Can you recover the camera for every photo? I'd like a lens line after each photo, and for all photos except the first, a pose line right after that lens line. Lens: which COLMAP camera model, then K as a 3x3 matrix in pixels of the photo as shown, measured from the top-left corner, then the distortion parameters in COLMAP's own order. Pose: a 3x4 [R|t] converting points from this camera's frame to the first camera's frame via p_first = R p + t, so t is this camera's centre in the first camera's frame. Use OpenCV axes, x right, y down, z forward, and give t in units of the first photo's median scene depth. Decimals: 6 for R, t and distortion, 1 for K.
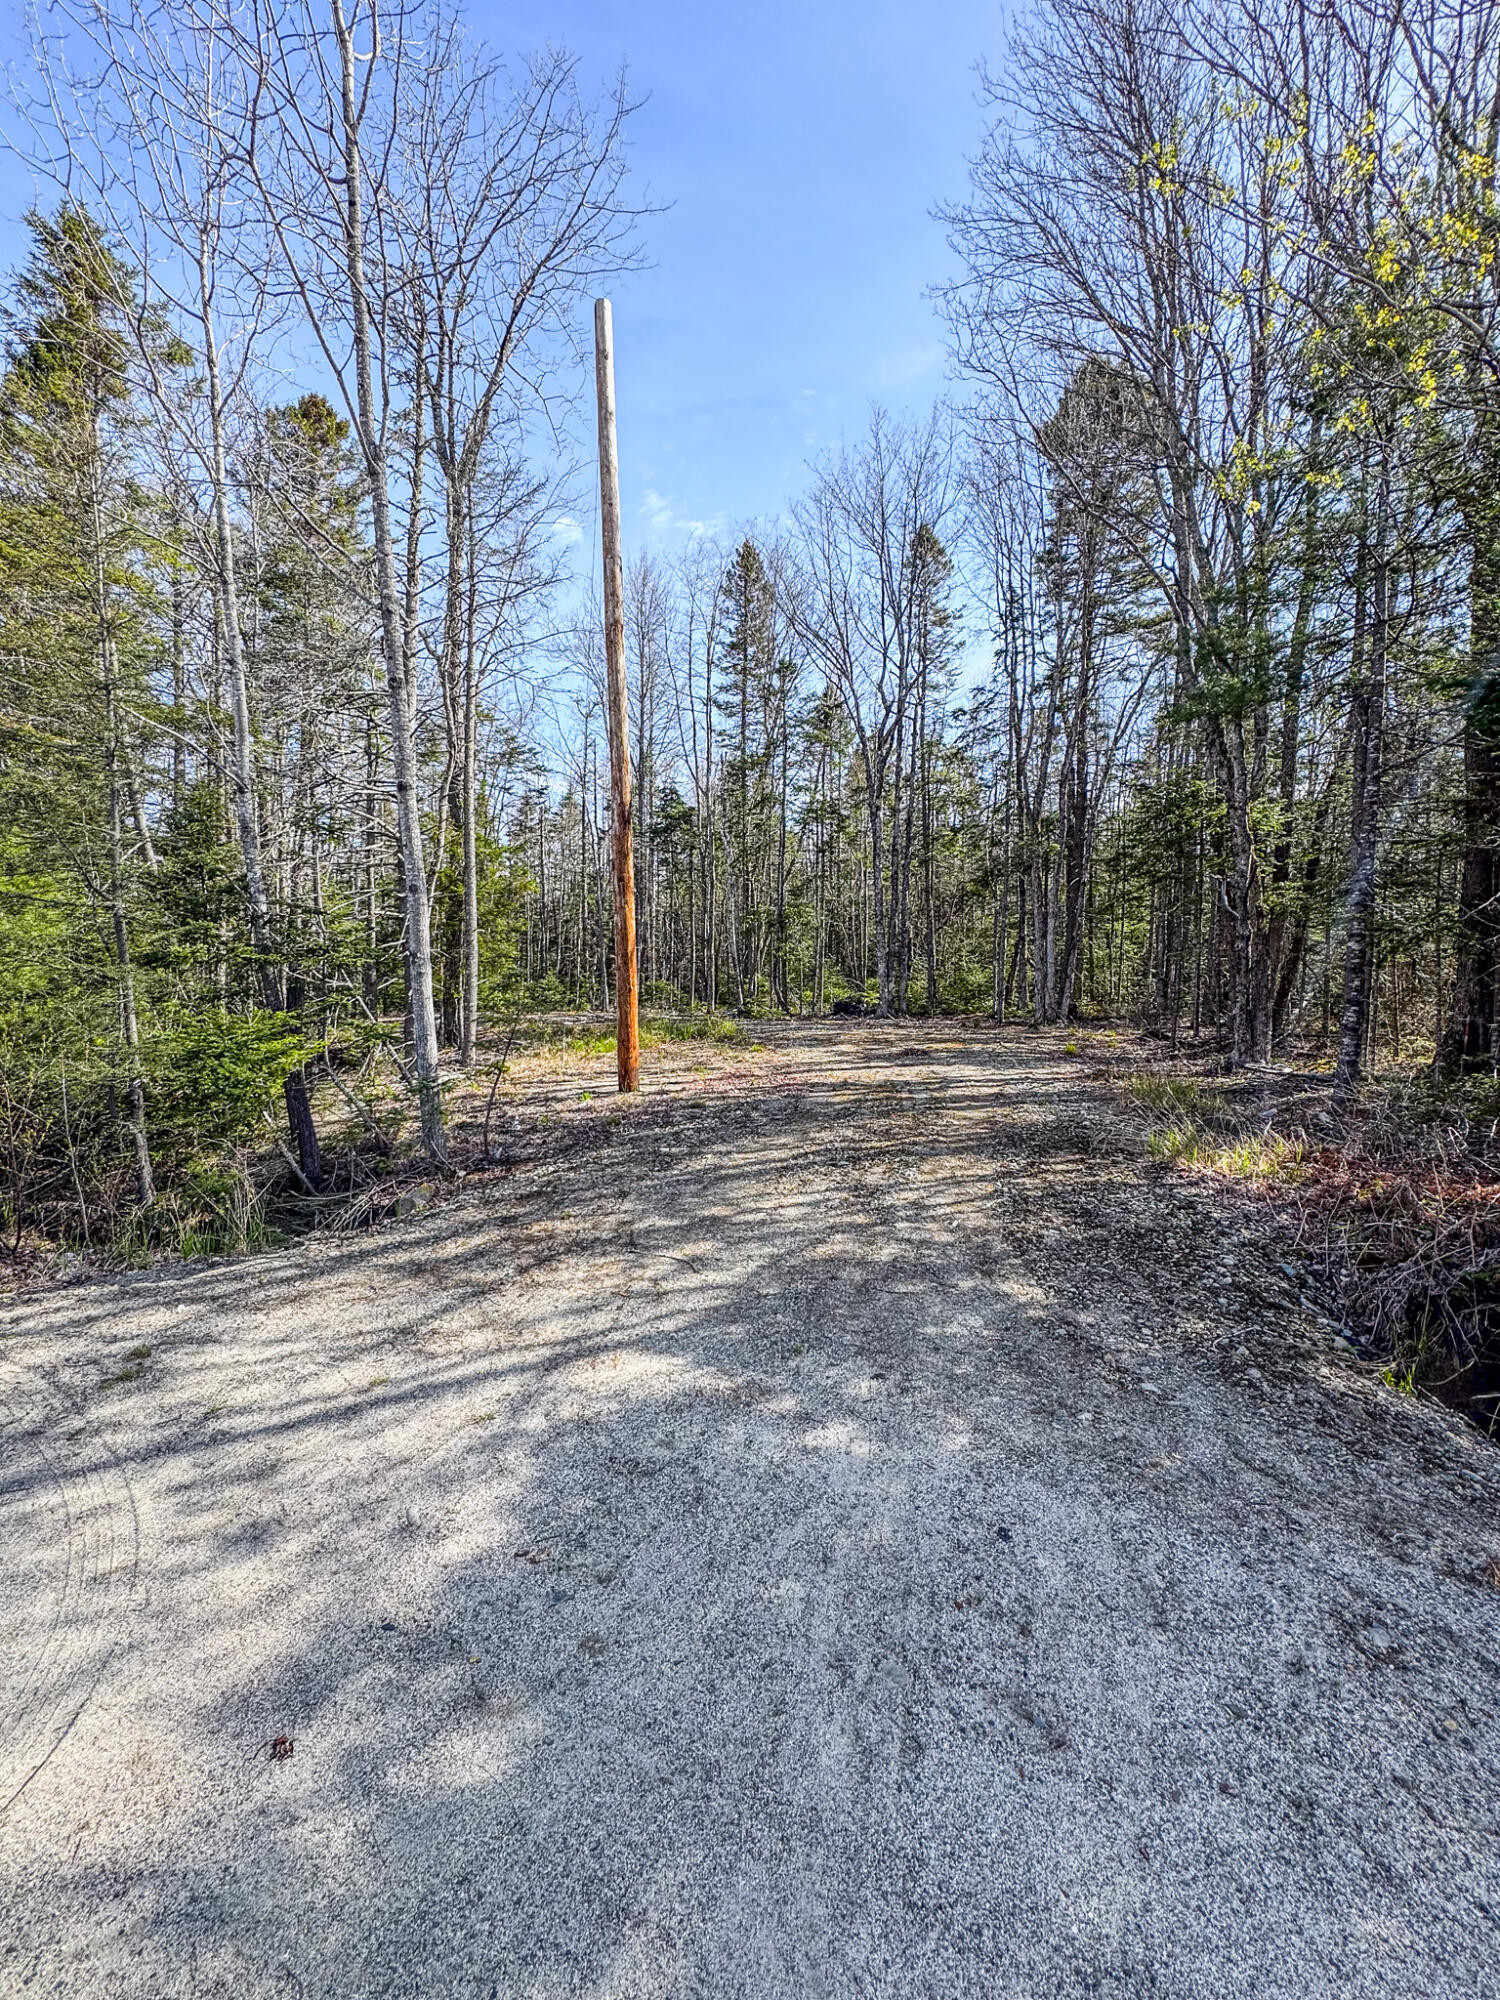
lens RADIAL K [[790.9, 0, 745.4], [0, 790.9, 995.7], [0, 0, 1]] dist [0.000860, 0.000379]
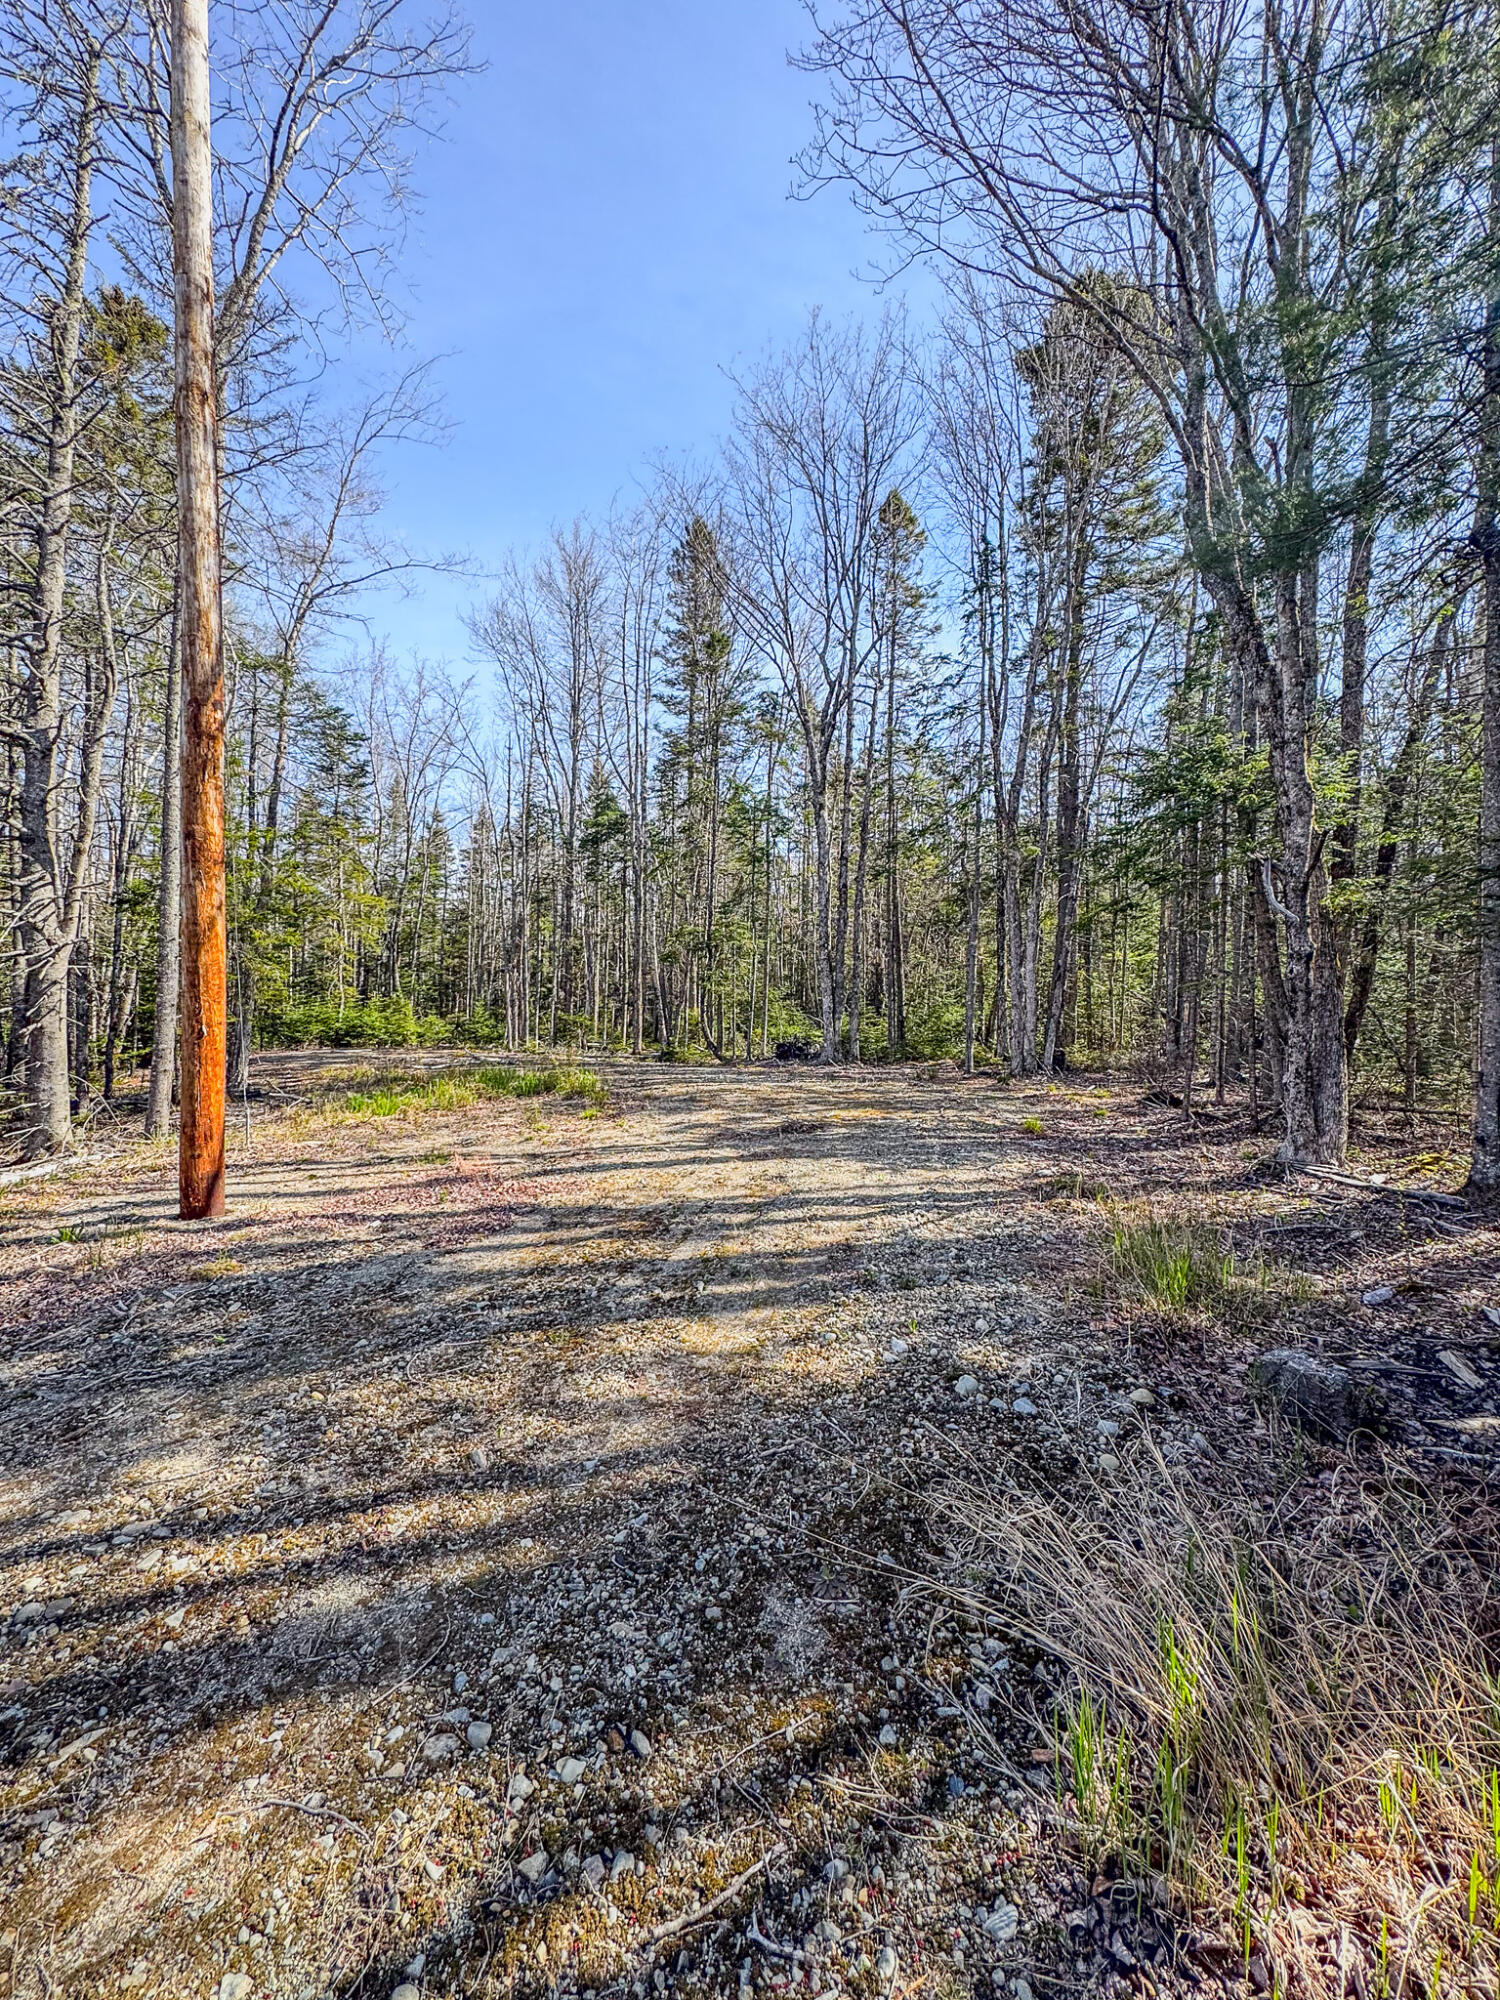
lens RADIAL K [[791.9, 0, 750.0], [0, 791.9, 1000.0], [0, 0, 1]] dist [-0.000581, 0.000097]
pose [[0.999871, 0.012160, -0.010465, 0.140433], [-0.012542, 0.999225, -0.037298, -0.008436], [0.010003, 0.037425, 0.999249, 0.255148]]
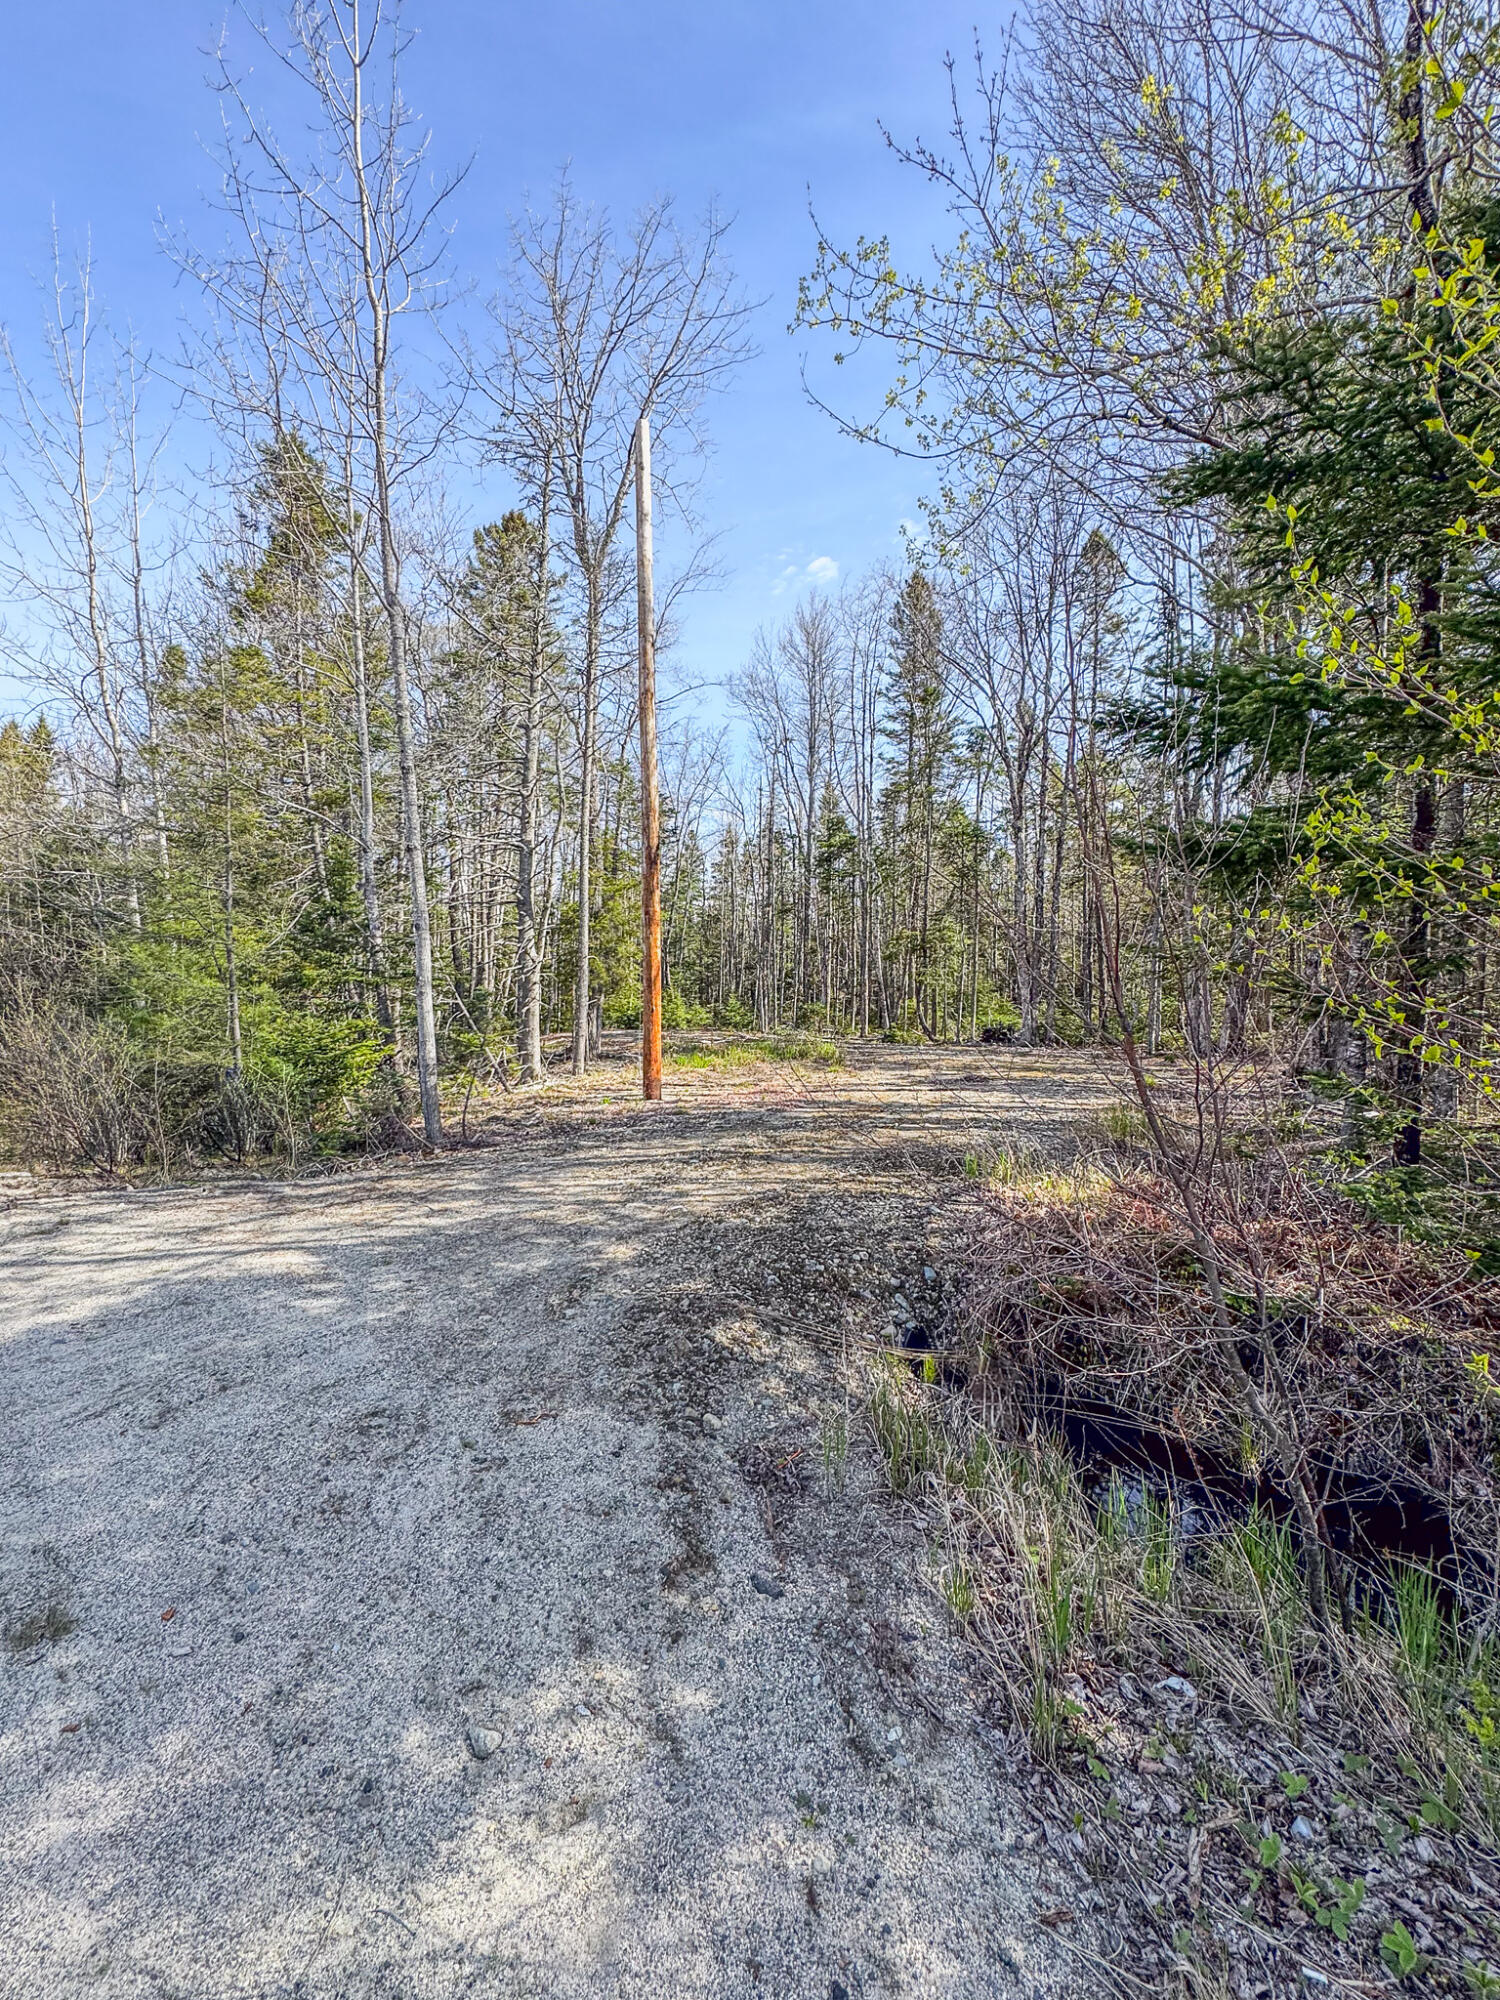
lens RADIAL K [[791.9, 0, 750.0], [0, 791.9, 1000.0], [0, 0, 1]] dist [-0.000581, 0.000097]
pose [[0.957341, 0.012770, -0.288677, 0.180120], [-0.020048, 0.999551, -0.022269, 0.000595], [0.288263, 0.027106, 0.957168, -0.027812]]
